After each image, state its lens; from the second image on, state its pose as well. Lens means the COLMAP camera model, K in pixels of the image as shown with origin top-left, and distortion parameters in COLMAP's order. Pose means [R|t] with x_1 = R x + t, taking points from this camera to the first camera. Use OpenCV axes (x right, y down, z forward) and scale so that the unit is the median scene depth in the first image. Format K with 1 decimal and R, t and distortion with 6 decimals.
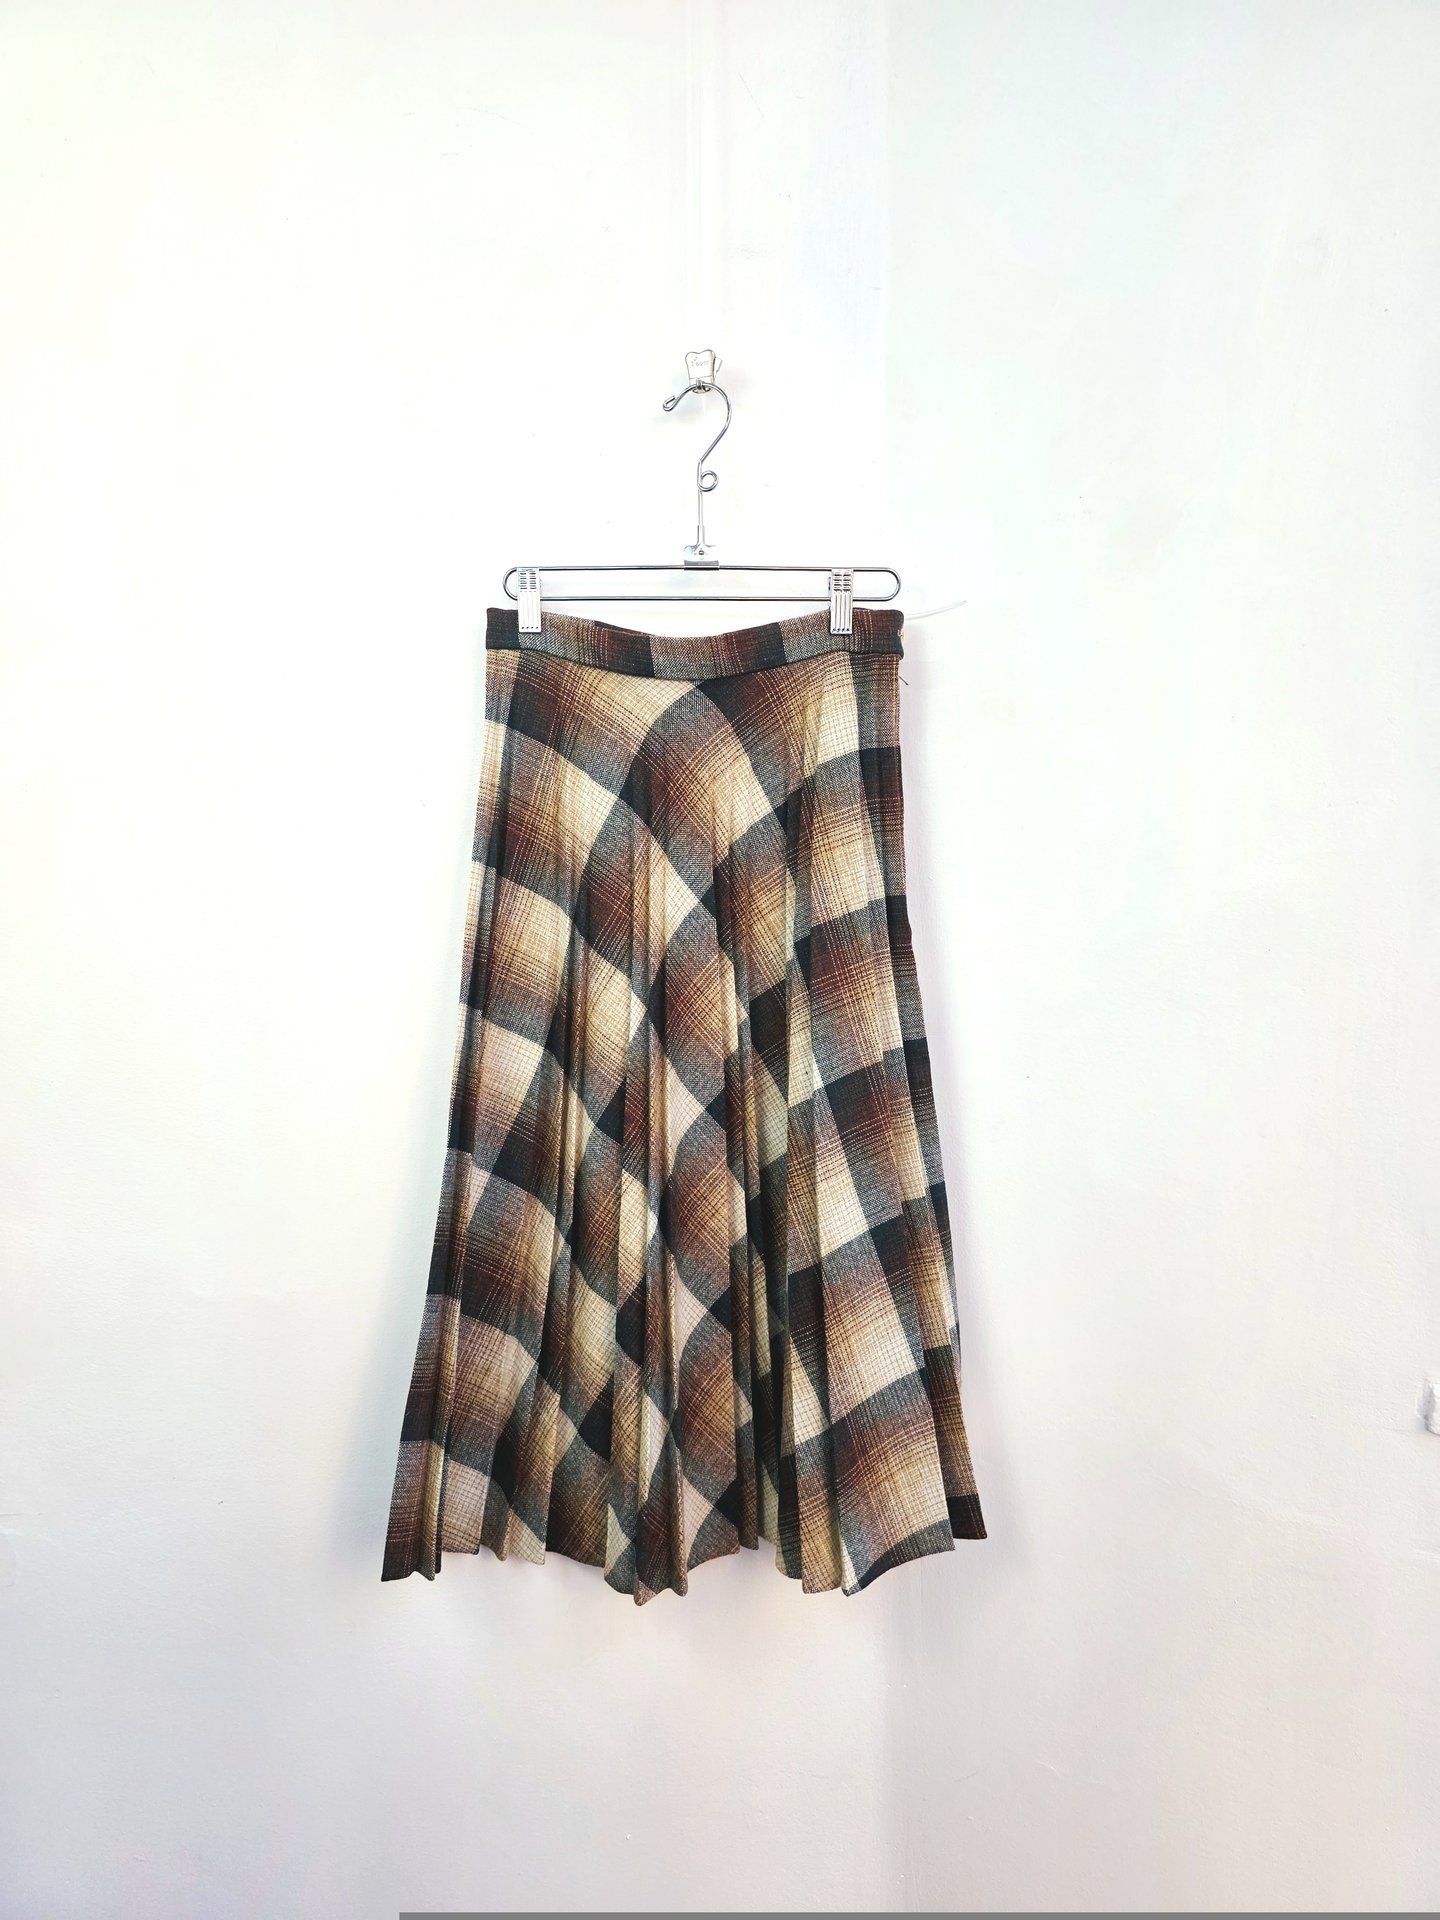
lens RADIAL K [[1283.4, 0, 718.8], [0, 1283.4, 954.6], [0, 0, 1]] dist [0.024080, -0.011962]
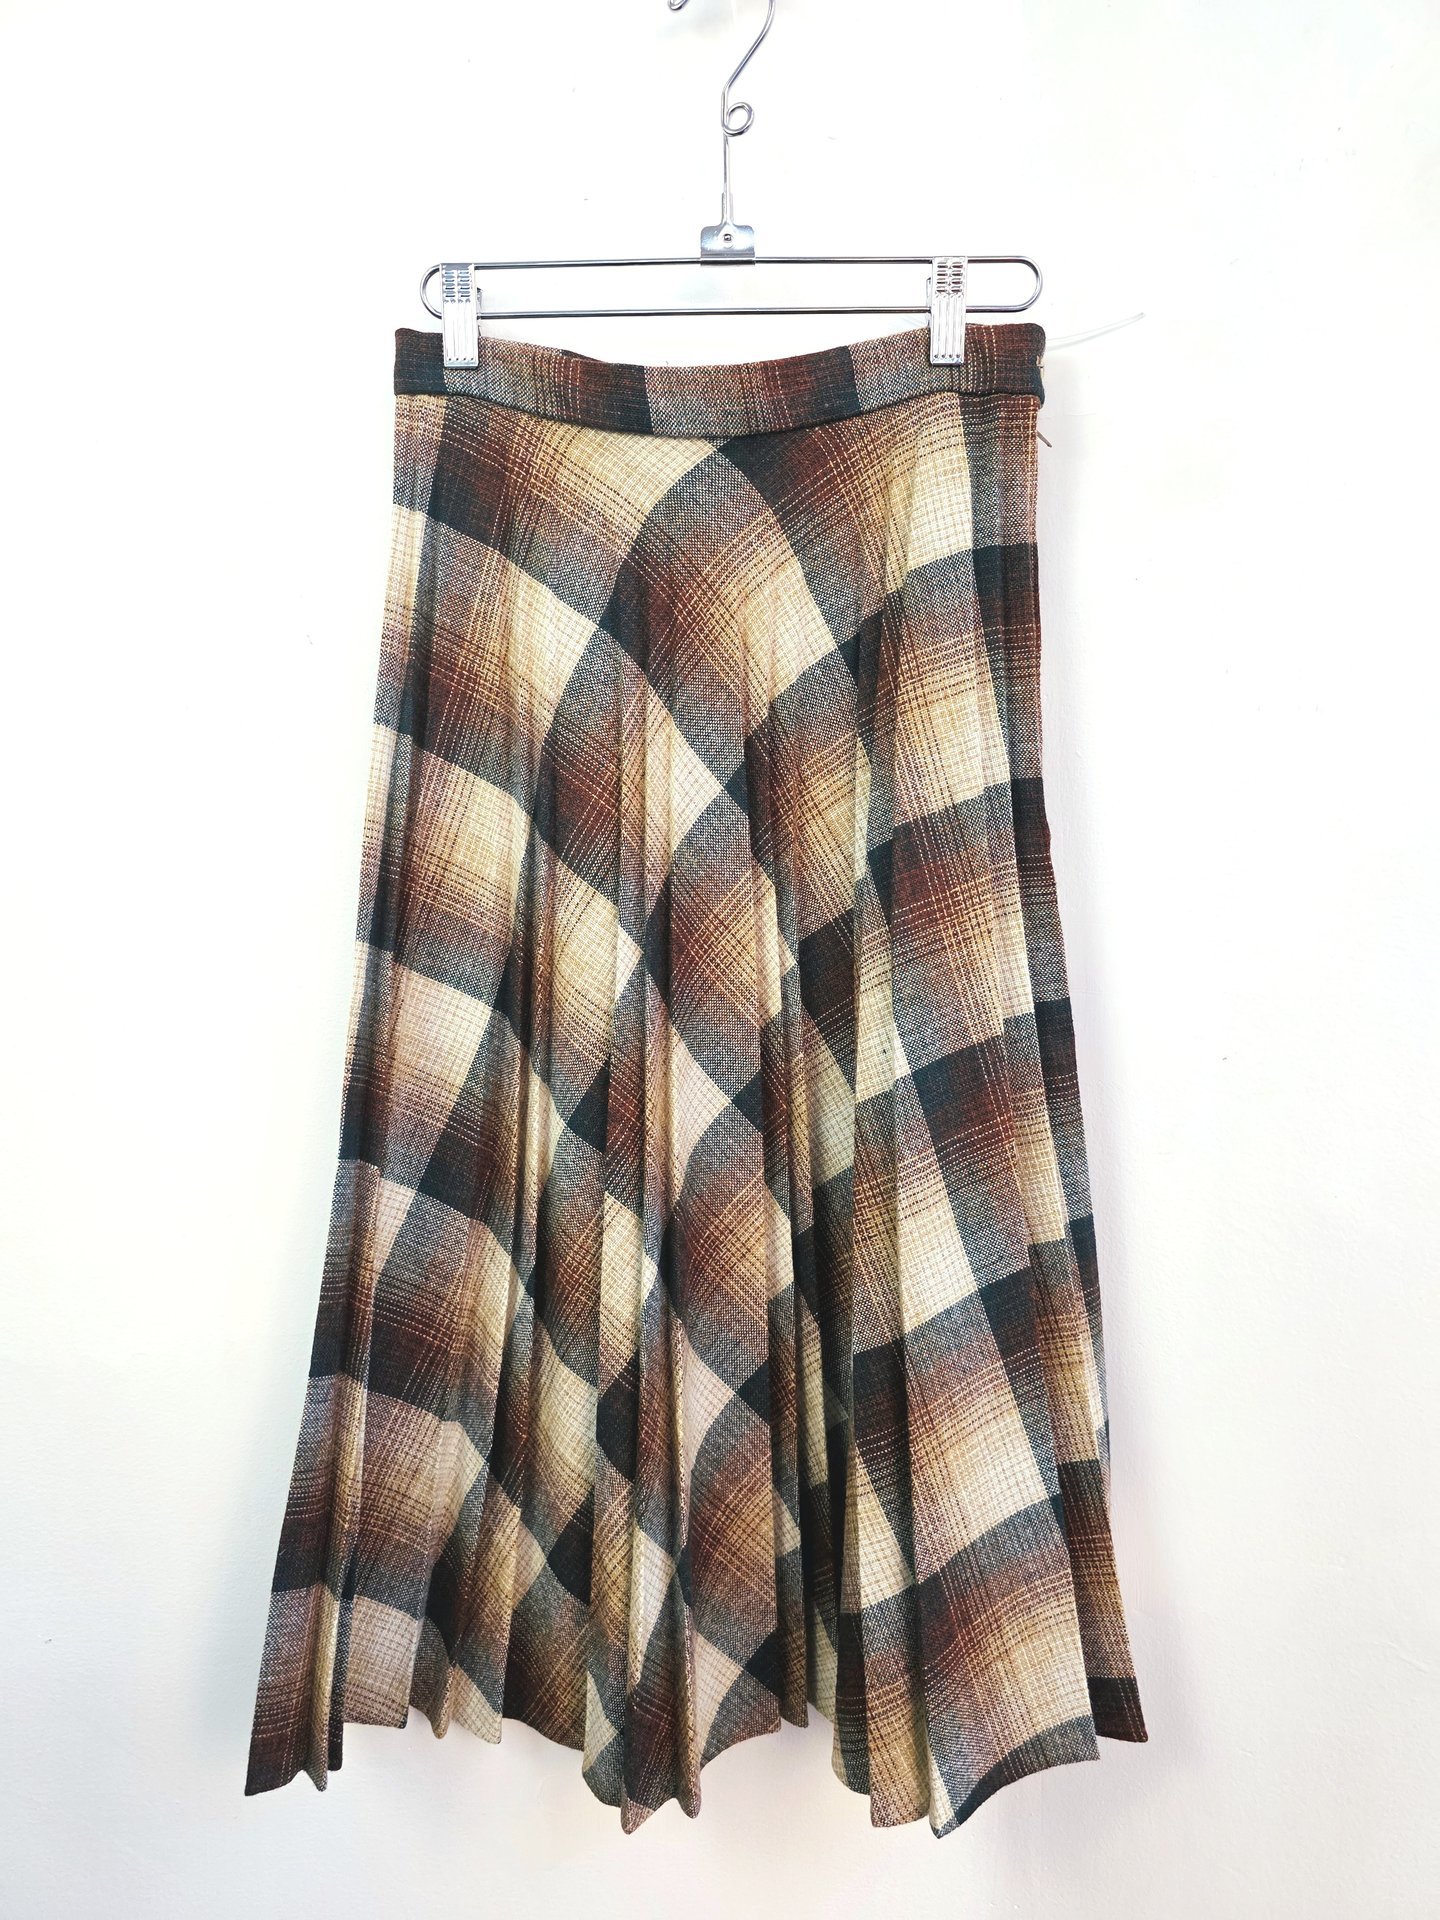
lens RADIAL K [[1283.4, 0, 716.1], [0, 1283.4, 958.0], [0, 0, 1]] dist [0.024080, -0.011962]
pose [[0.998282, 0.006931, -0.058174, 0.020158], [-0.003762, 0.998511, 0.054415, 0.009509], [0.058465, -0.054102, 0.996822, 0.341666]]
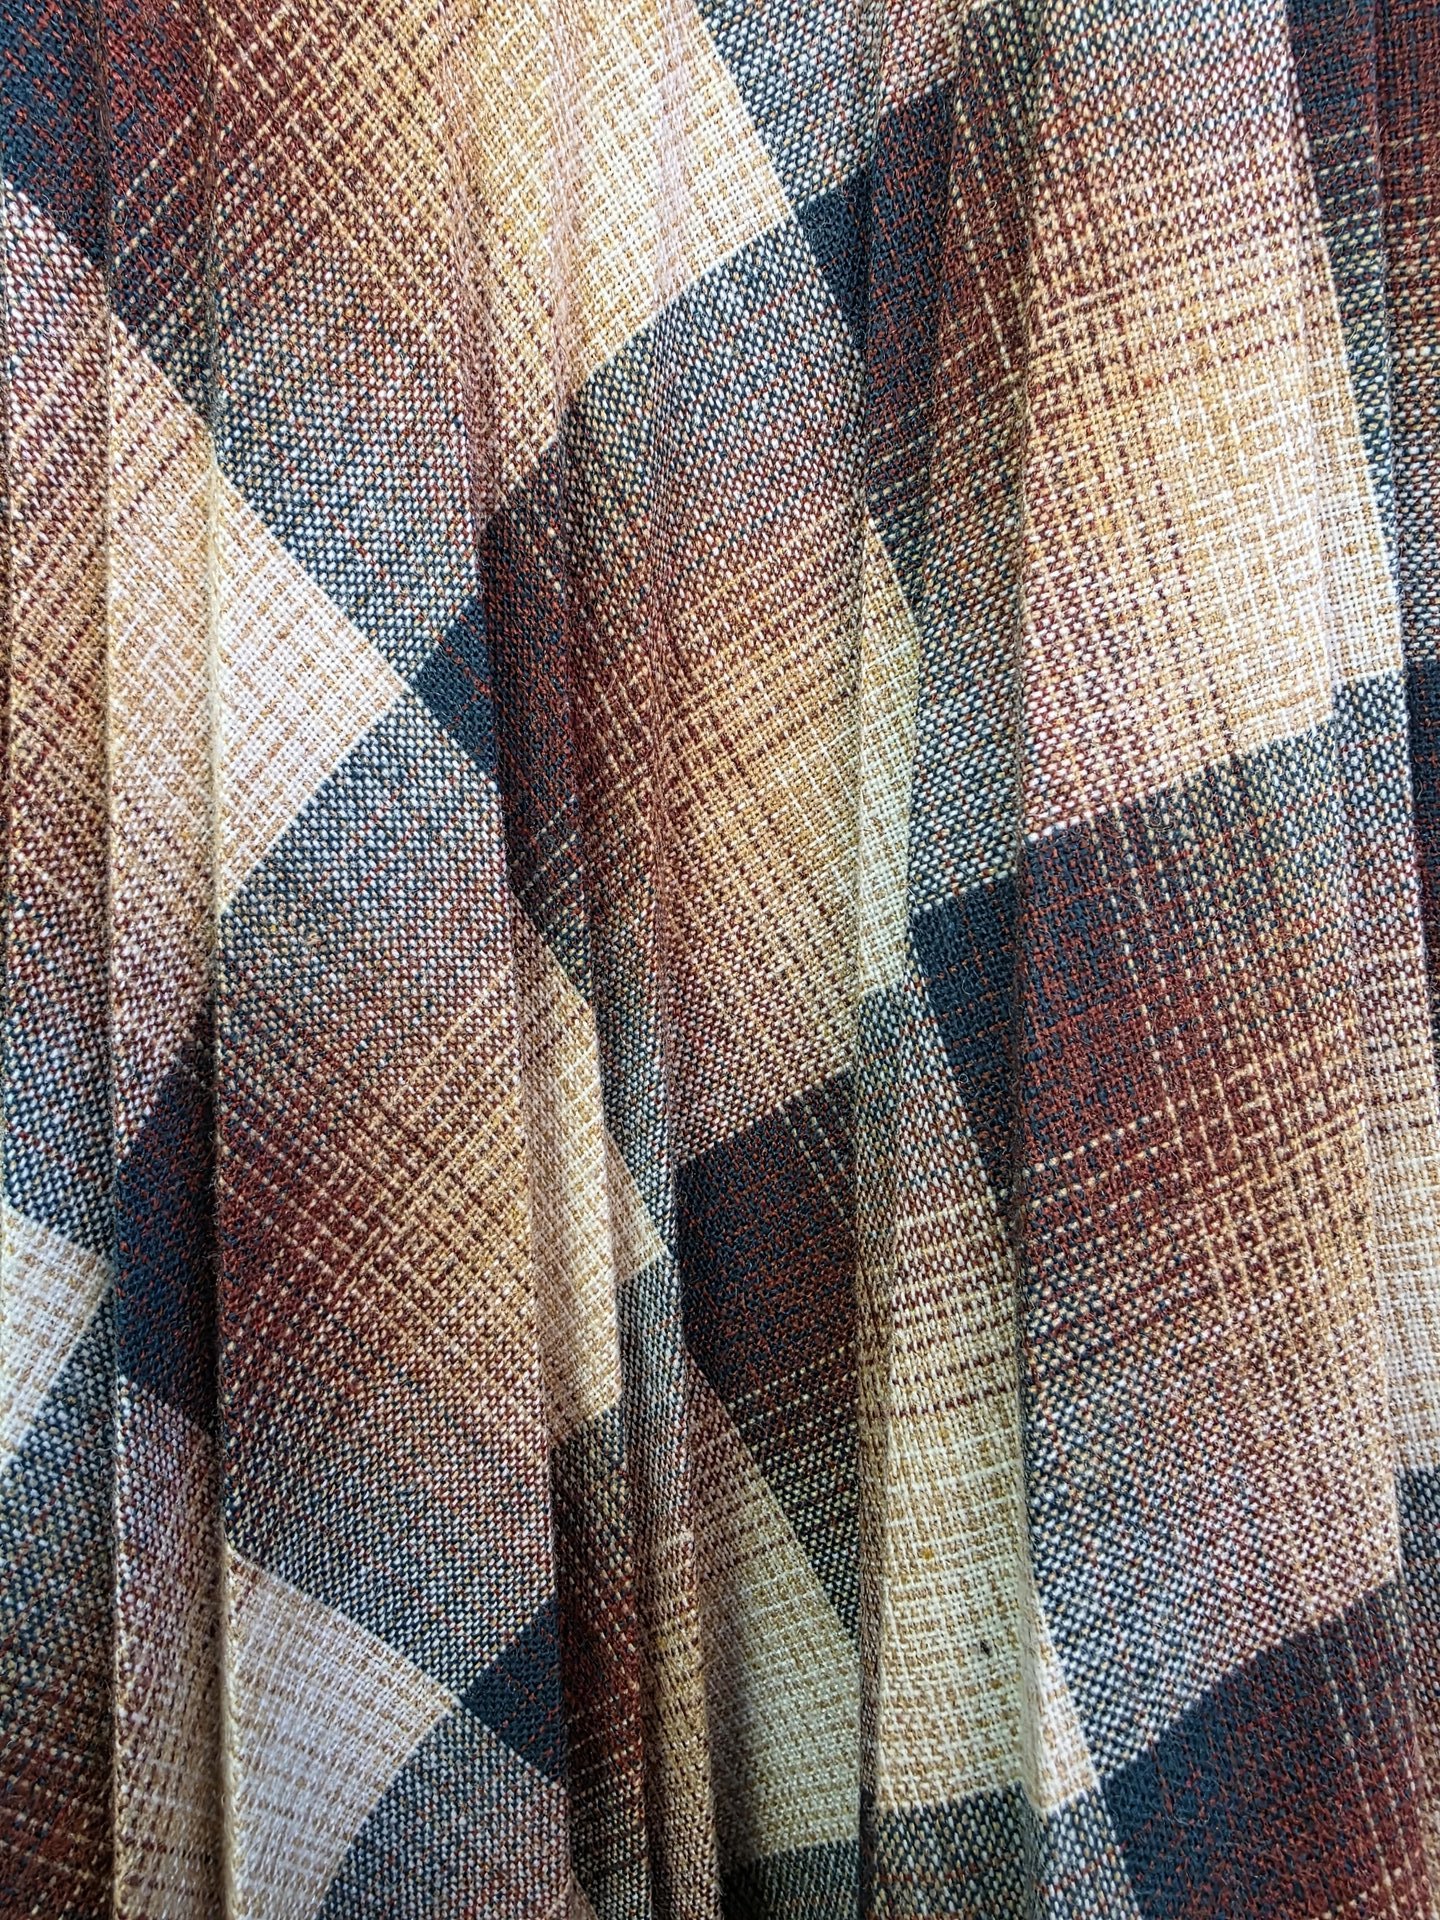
lens RADIAL K [[1287.1, 0, 734.6], [0, 1287.1, 767.4], [0, 0, 1]] dist [-0.009179, -0.001907]
pose [[0.999370, -0.001041, 0.035482, 0.026621], [0.000094, 0.999644, 0.026685, -0.035262], [-0.035498, -0.026665, 0.999014, 0.812426]]
